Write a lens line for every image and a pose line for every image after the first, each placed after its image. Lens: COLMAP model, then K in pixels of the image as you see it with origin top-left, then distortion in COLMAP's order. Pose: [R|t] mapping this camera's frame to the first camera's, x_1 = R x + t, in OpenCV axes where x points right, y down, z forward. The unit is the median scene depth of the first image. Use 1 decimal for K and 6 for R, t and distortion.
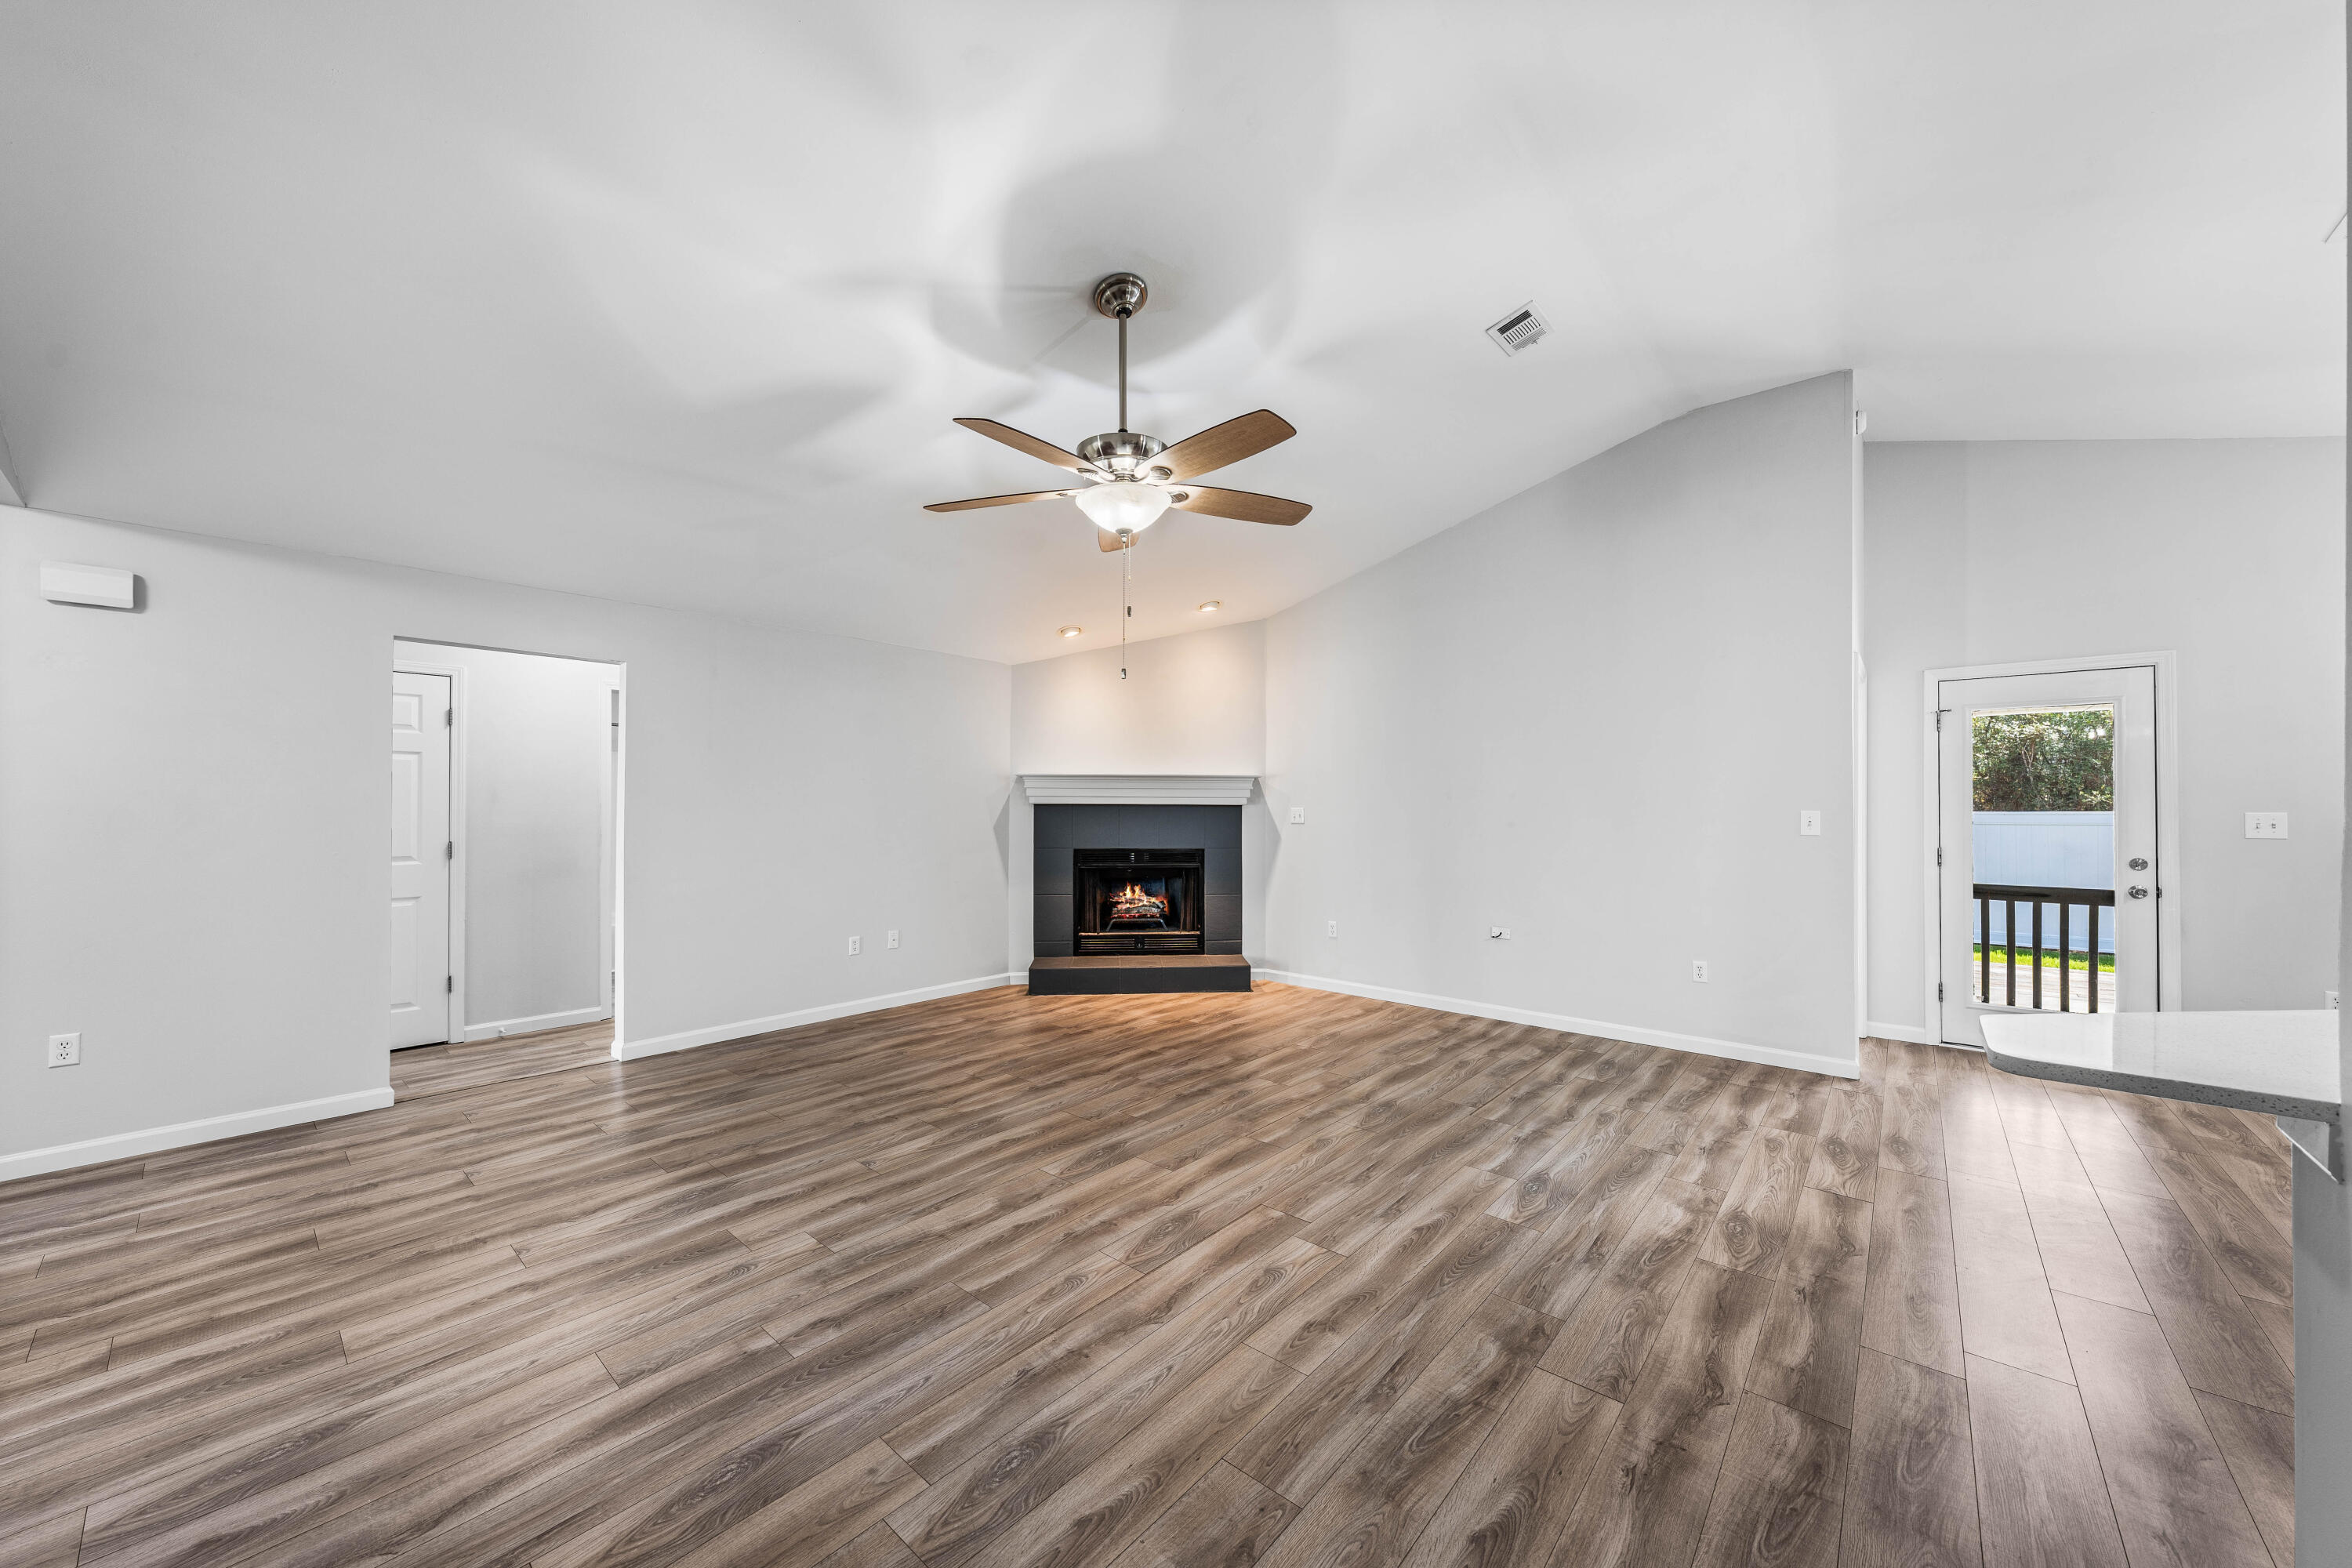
lens RADIAL K [[856.1, 0, 1176.0], [0, 856.1, 784.0], [0, 0, 1]] dist [-0.001489, 0.000024]
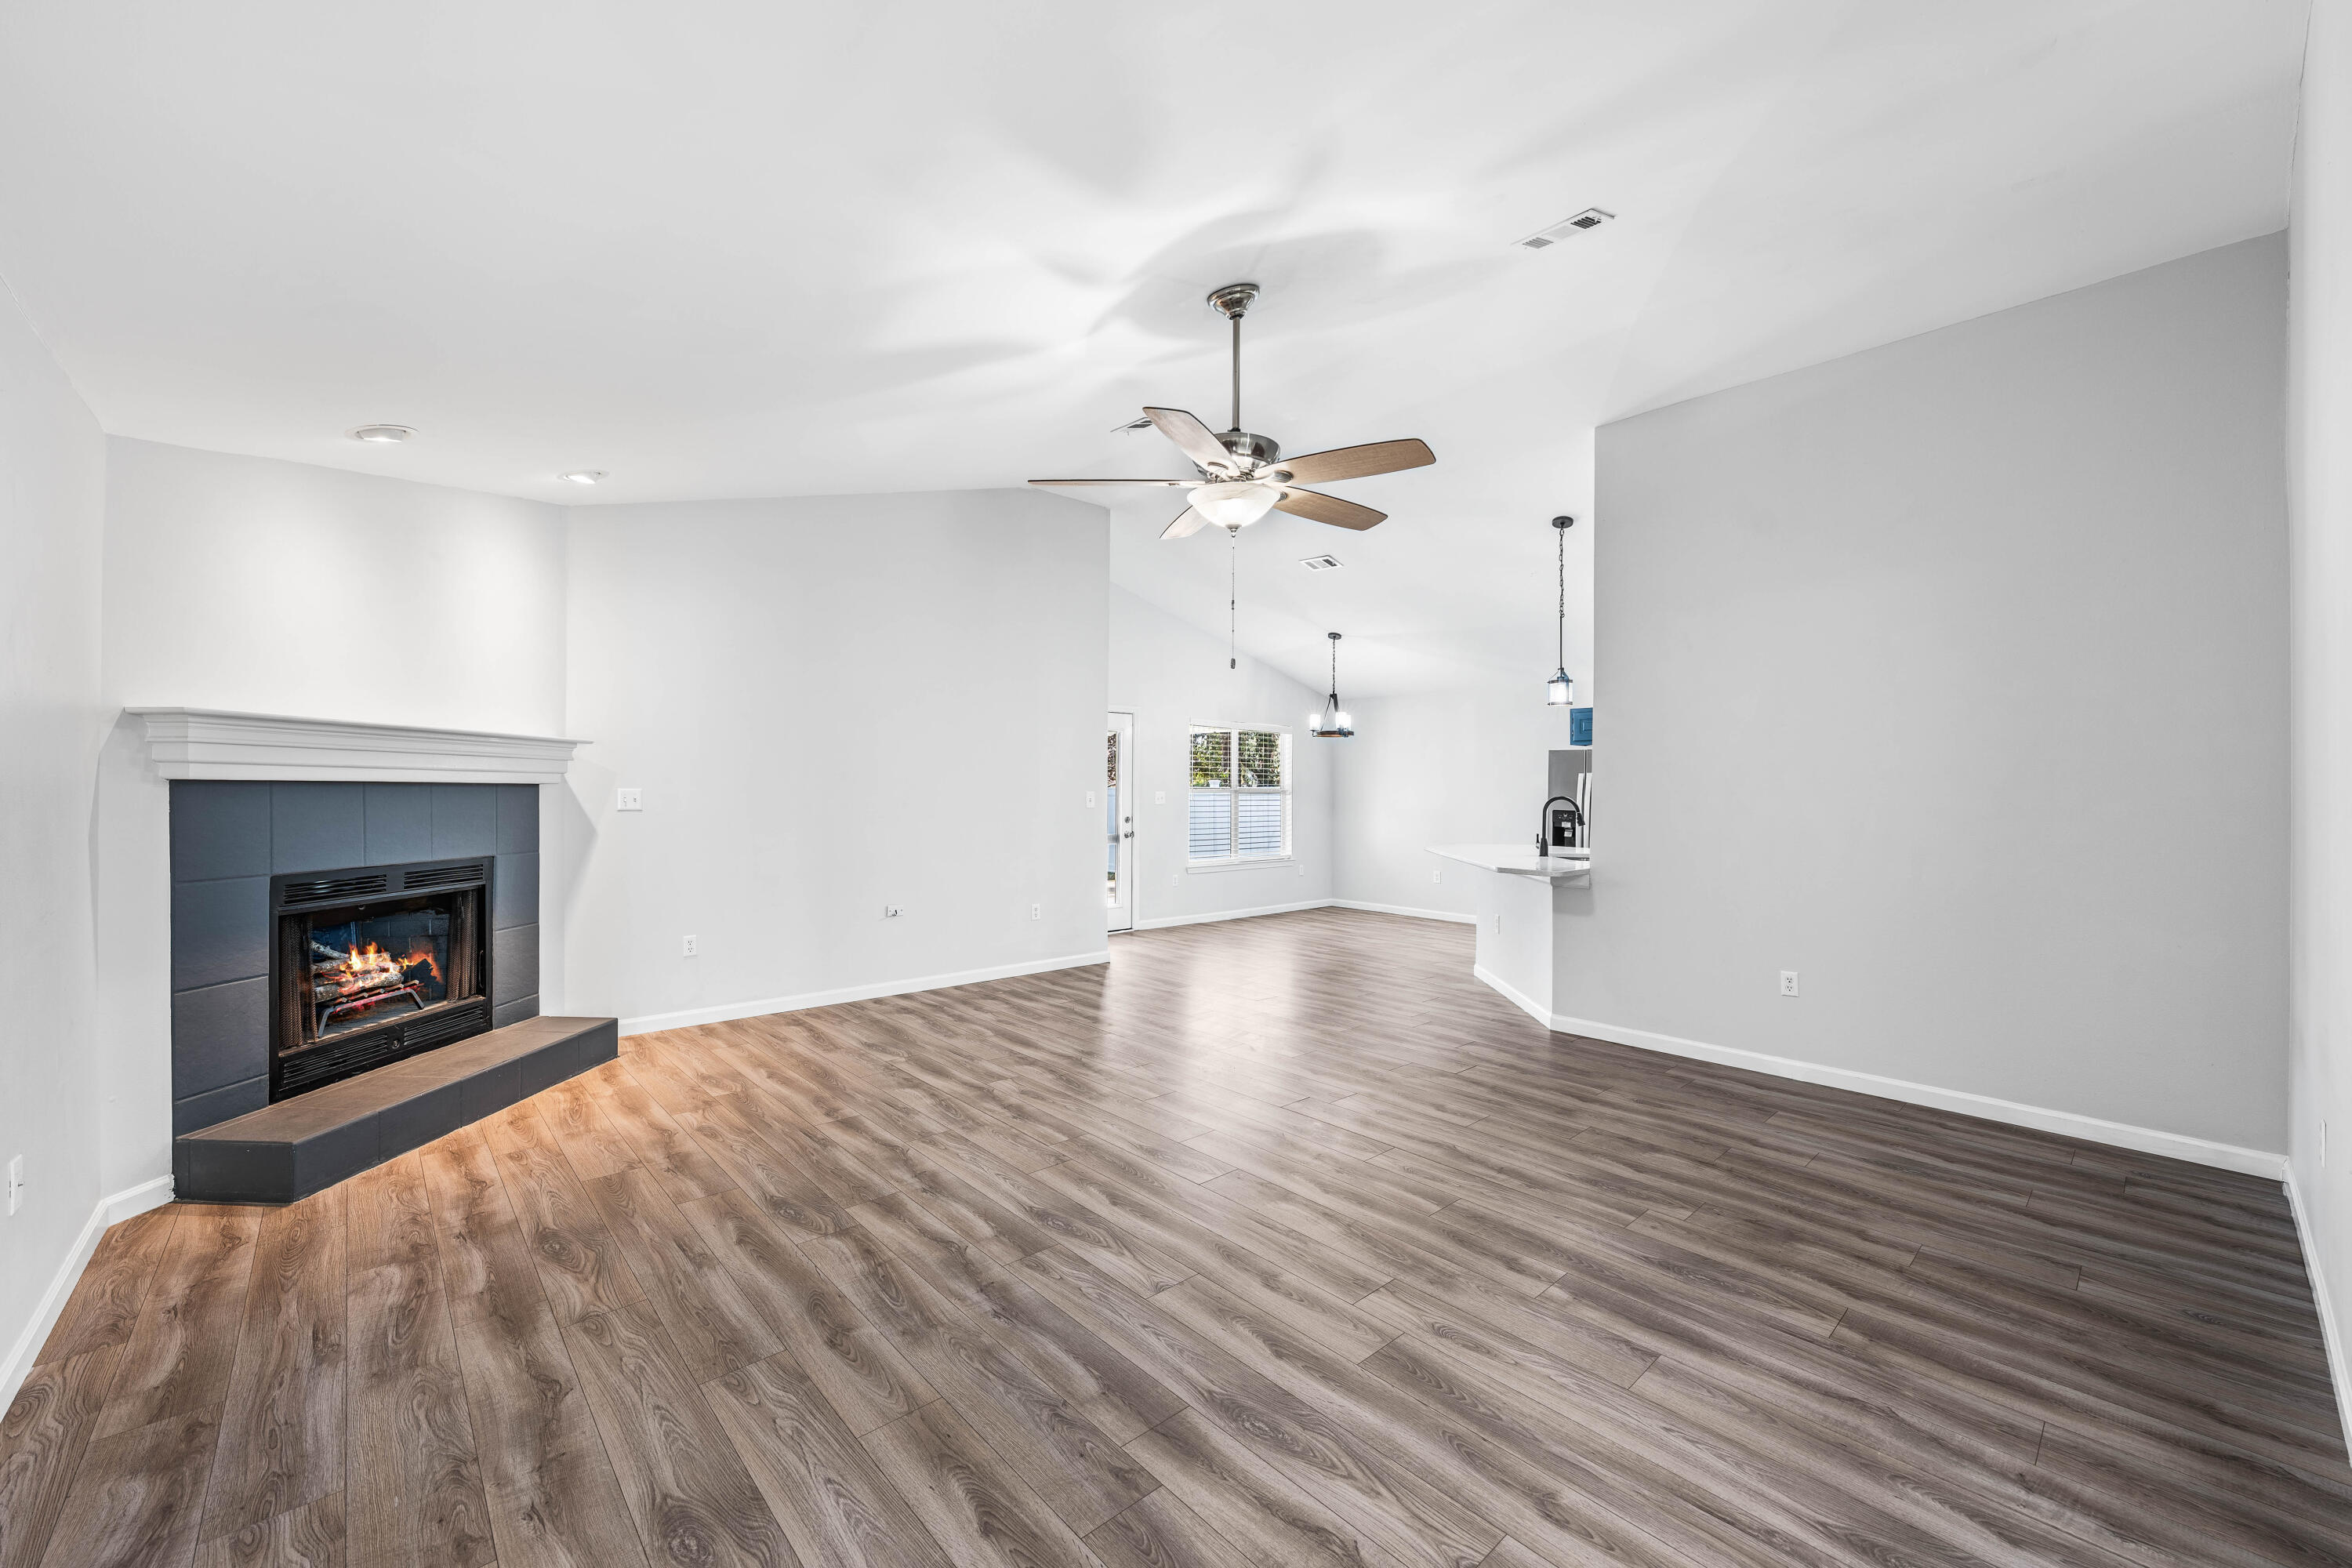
lens RADIAL K [[909.2, 0, 1164.5], [0, 909.2, 779.7], [0, 0, 1]] dist [-0.000991, -0.000550]
pose [[0.116756, 0.009458, 0.993116, -0.895317], [-0.033527, 0.999422, -0.005576, 0.013899], [-0.992595, -0.032645, 0.117006, 0.730541]]
